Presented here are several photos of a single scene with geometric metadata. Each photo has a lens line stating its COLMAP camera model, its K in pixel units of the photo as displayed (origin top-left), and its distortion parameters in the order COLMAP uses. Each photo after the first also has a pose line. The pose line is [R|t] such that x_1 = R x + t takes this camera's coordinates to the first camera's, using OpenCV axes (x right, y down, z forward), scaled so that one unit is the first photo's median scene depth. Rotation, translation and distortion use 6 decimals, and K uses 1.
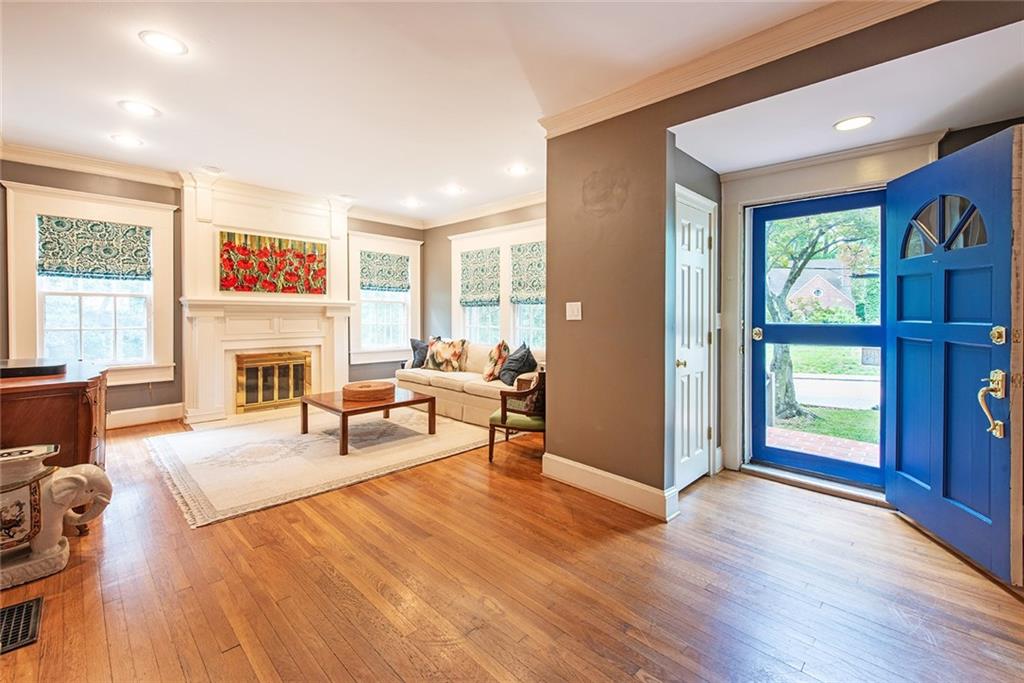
lens RADIAL K [[421.3, 0, 507.1], [0, 421.3, 316.6], [0, 0, 1]] dist [-0.000149, -0.000014]
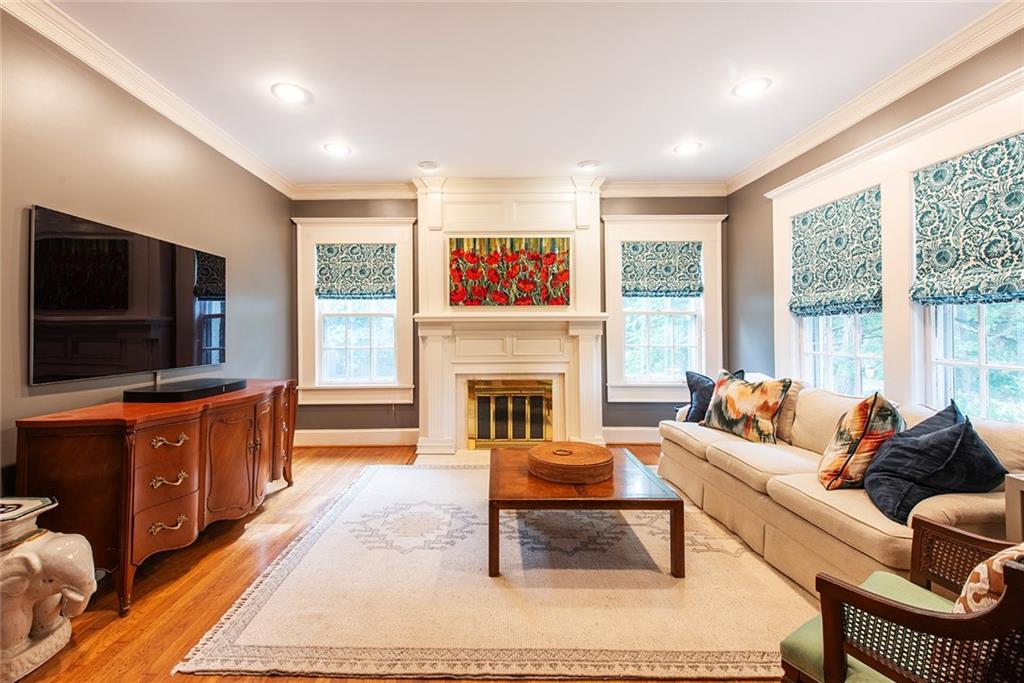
lens RADIAL K [[429.6, 0, 506.3], [0, 429.6, 331.8], [0, 0, 1]] dist [0.006706, -0.001927]
pose [[0.701567, -0.007207, -0.712567, 0.035656], [0.003350, 0.999971, -0.006816, -0.001534], [0.712596, 0.002395, 0.701571, 0.439489]]
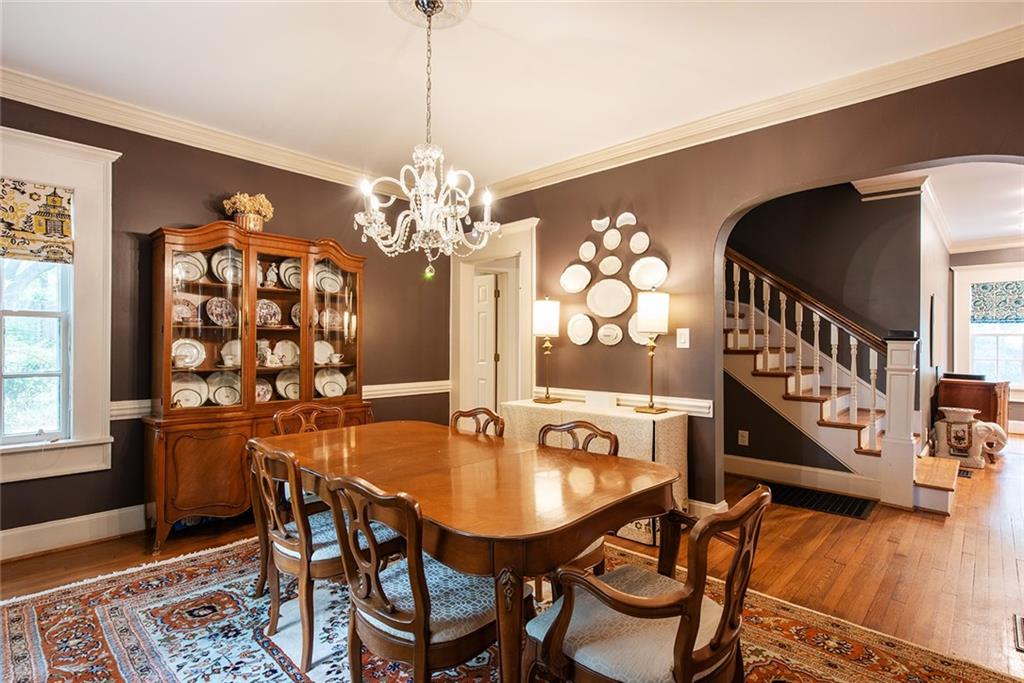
lens RADIAL K [[508.2, 0, 512.0], [0, 508.2, 346.2], [0, 0, 1]] dist [0.010383, -0.003186]
pose [[0.005719, -0.003142, -0.999979, 0.578440], [-0.018057, 0.999832, -0.003245, 0.016424], [0.999821, 0.018075, 0.005662, -0.531929]]
